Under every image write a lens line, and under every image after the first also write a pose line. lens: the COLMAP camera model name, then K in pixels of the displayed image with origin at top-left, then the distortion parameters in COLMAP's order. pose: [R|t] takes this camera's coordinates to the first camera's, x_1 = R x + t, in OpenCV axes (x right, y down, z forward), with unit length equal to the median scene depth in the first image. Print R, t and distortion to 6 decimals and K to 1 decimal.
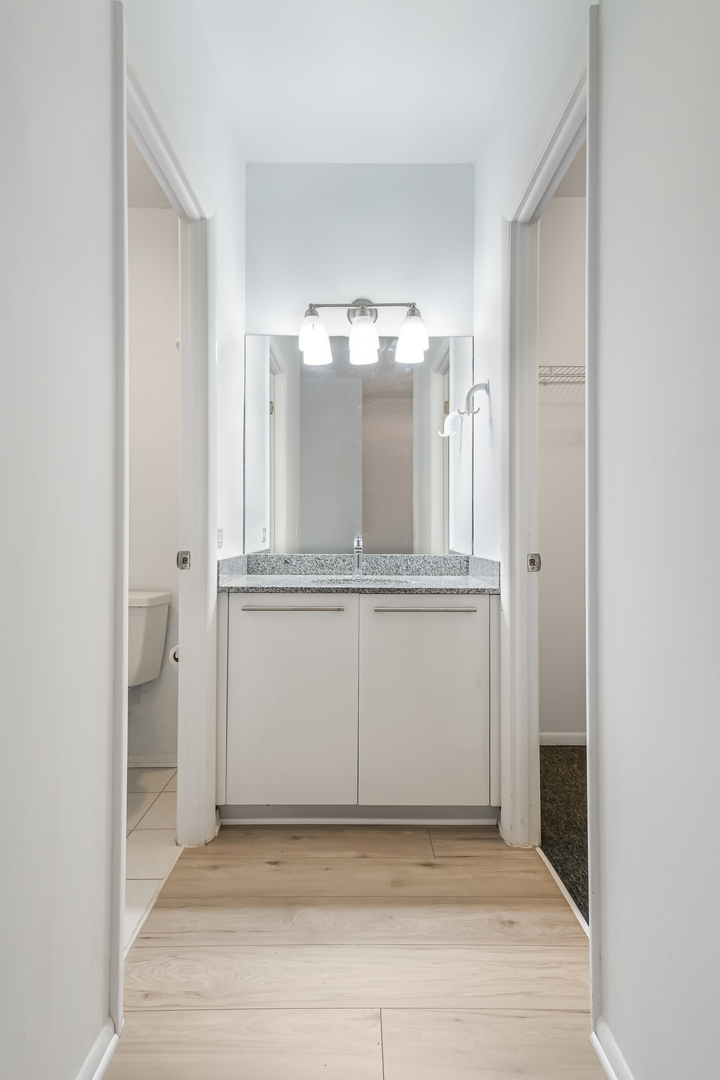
lens RADIAL K [[672.5, 0, 359.8], [0, 672.5, 537.3], [0, 0, 1]] dist [0.001282, 0.000035]
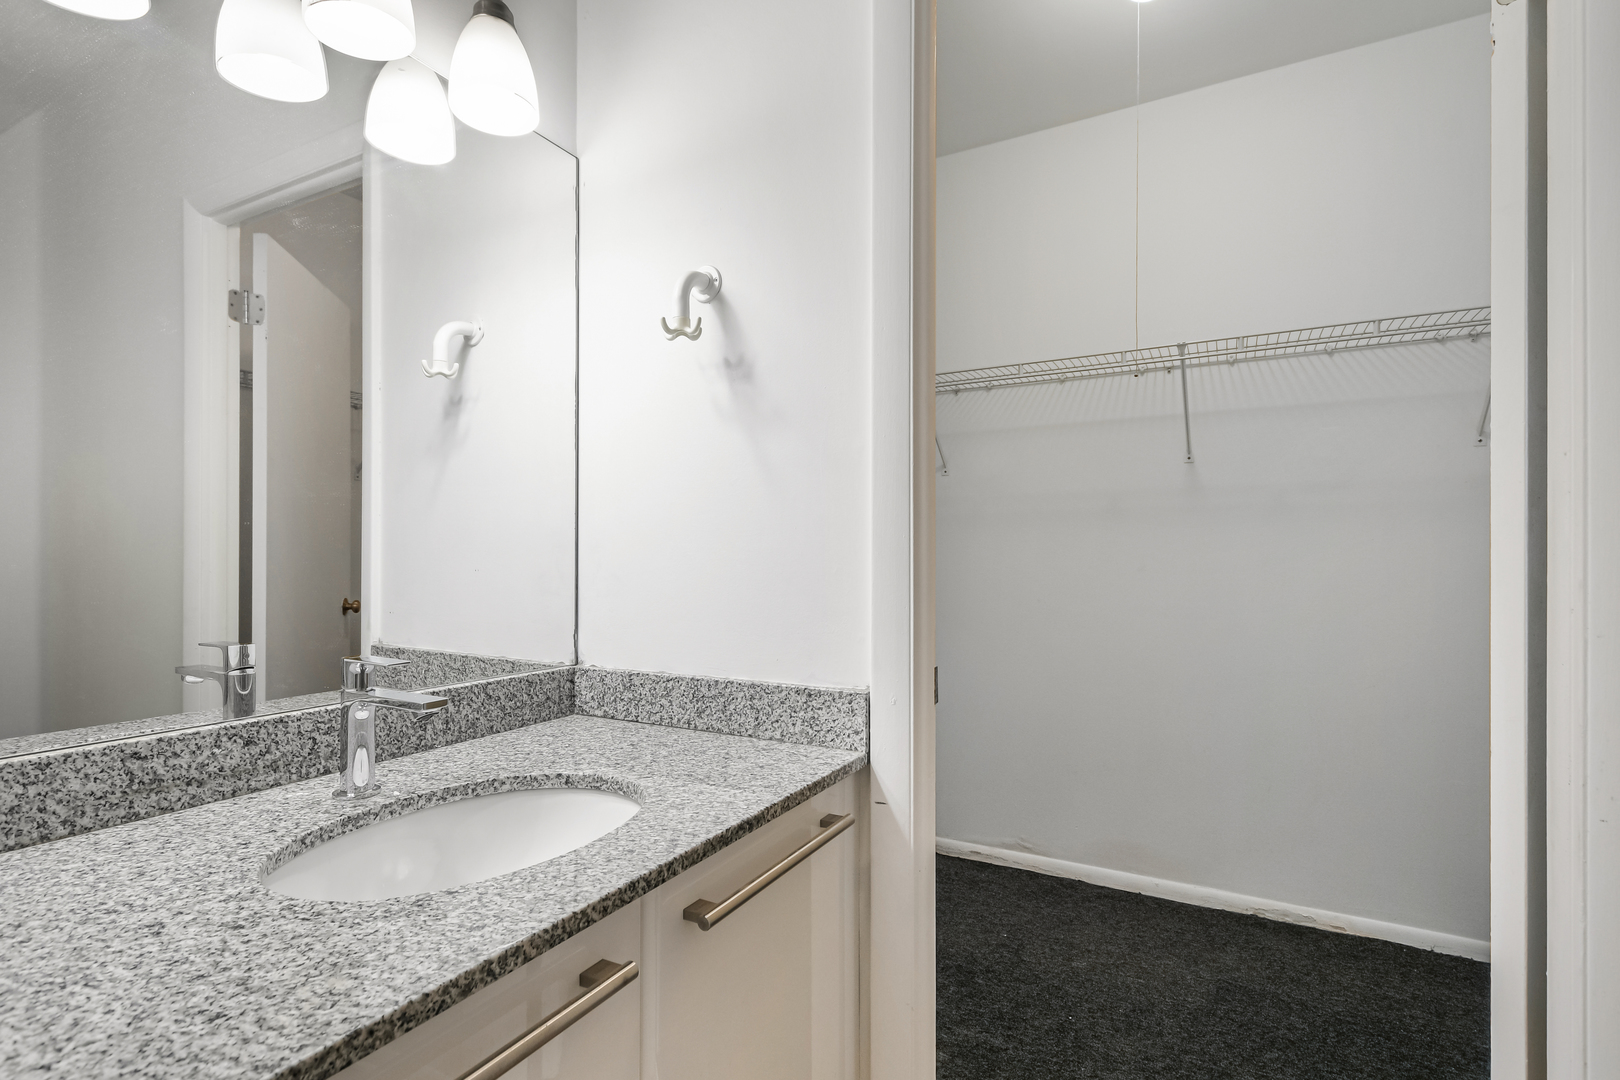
lens RADIAL K [[773.1, 0, 805.8], [0, 773.1, 540.3], [0, 0, 1]] dist [-0.013087, 0.000065]
pose [[0.460727, 0.008739, 0.887499, -0.205953], [0.017083, 0.999679, -0.018711, -0.041622], [-0.887378, 0.023782, 0.460429, 0.640199]]
